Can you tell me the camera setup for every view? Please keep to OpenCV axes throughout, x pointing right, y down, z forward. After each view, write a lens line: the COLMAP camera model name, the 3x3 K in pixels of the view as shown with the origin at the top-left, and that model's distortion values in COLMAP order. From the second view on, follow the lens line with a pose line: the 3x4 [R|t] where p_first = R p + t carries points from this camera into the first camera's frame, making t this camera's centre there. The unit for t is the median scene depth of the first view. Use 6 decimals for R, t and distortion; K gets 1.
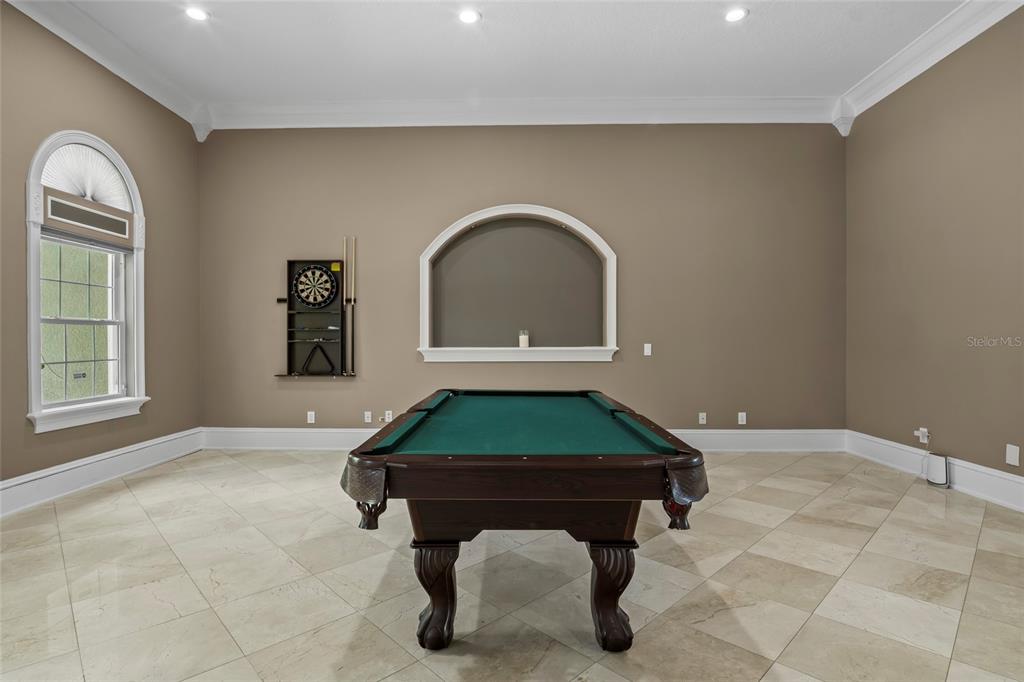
lens RADIAL K [[509.8, 0, 491.5], [0, 509.8, 343.2], [0, 0, 1]] dist [-0.018531, -0.004219]
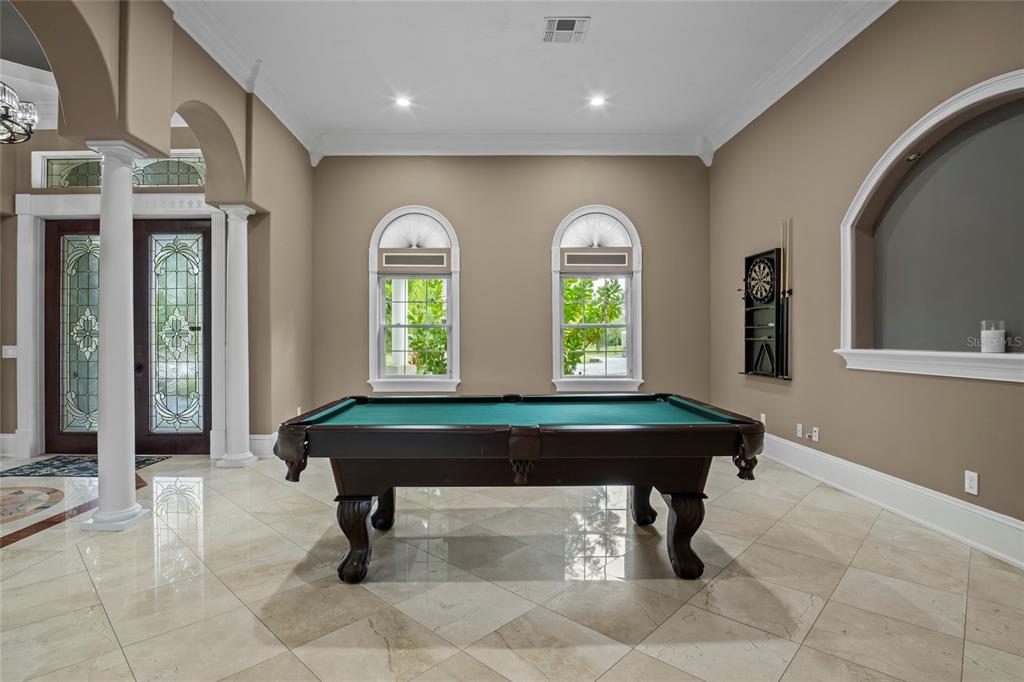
lens RADIAL K [[509.8, 0, 508.9], [0, 509.8, 339.3], [0, 0, 1]] dist [-0.018531, -0.004219]
pose [[0.054366, 0.005682, -0.998505, 0.666102], [-0.005953, 0.999968, 0.005366, -0.007160], [0.998503, 0.005652, 0.054398, 0.570371]]
